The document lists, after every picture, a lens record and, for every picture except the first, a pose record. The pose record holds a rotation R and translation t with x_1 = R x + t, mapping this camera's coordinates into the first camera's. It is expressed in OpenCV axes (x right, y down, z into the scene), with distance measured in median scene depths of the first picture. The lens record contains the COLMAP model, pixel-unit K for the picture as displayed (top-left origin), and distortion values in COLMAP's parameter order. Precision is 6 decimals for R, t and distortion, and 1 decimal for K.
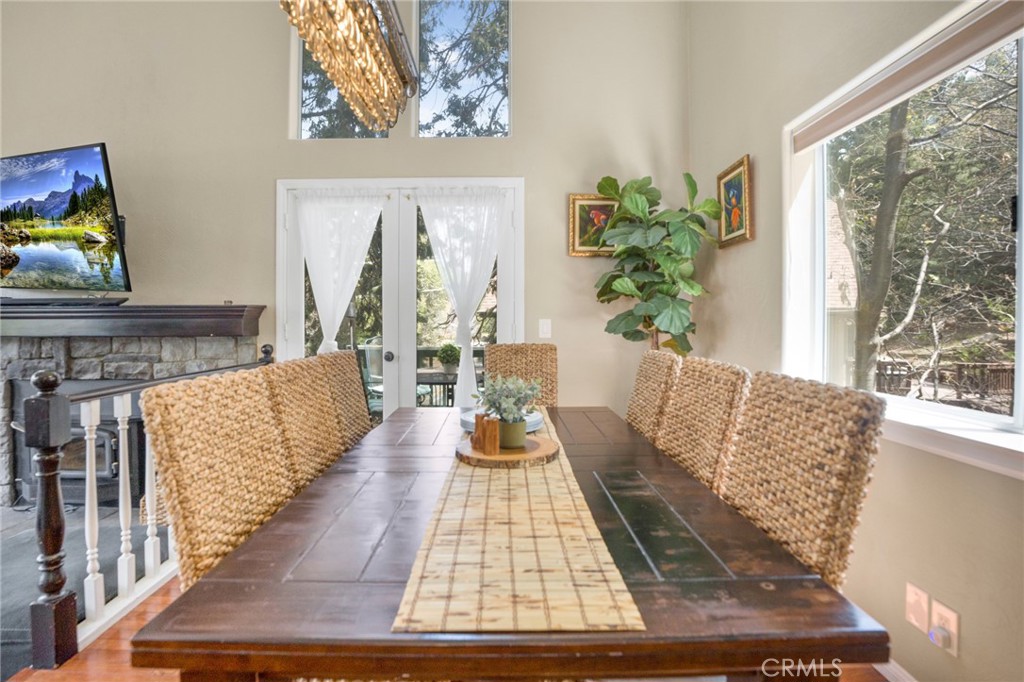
lens RADIAL K [[467.5, 0, 506.1], [0, 467.5, 339.9], [0, 0, 1]] dist [-0.018905, 0.000339]
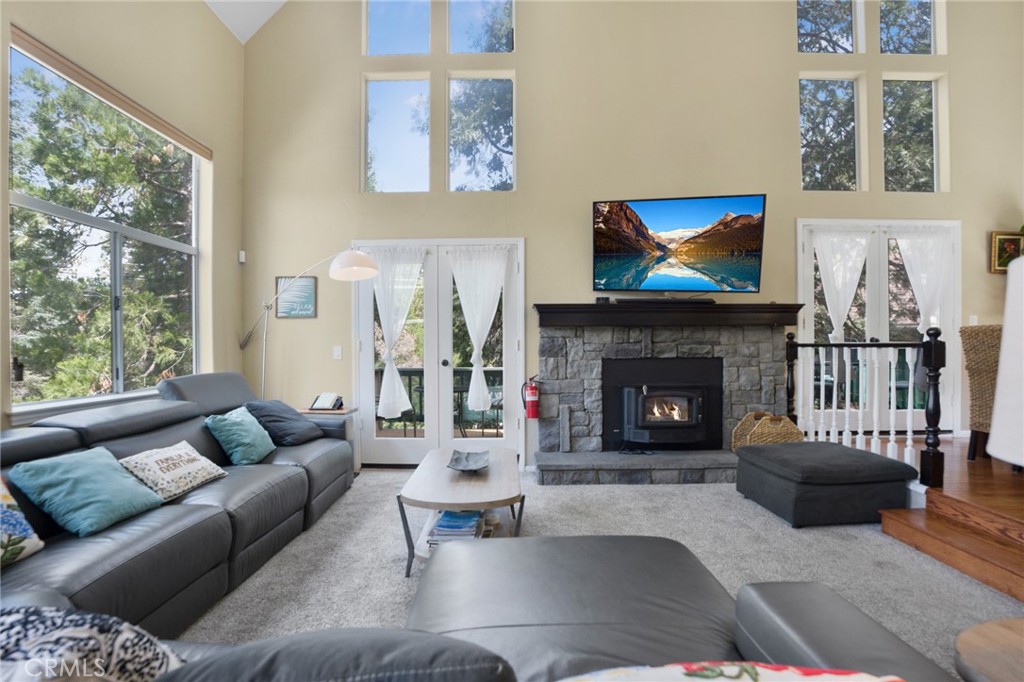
lens RADIAL K [[467.5, 0, 516.1], [0, 467.5, 340.4], [0, 0, 1]] dist [-0.018905, 0.000339]
pose [[0.999573, 0.000204, 0.029226, -1.411298], [0.000052, 0.999962, -0.008754, 0.046040], [-0.029227, 0.008752, 0.999534, -0.411877]]
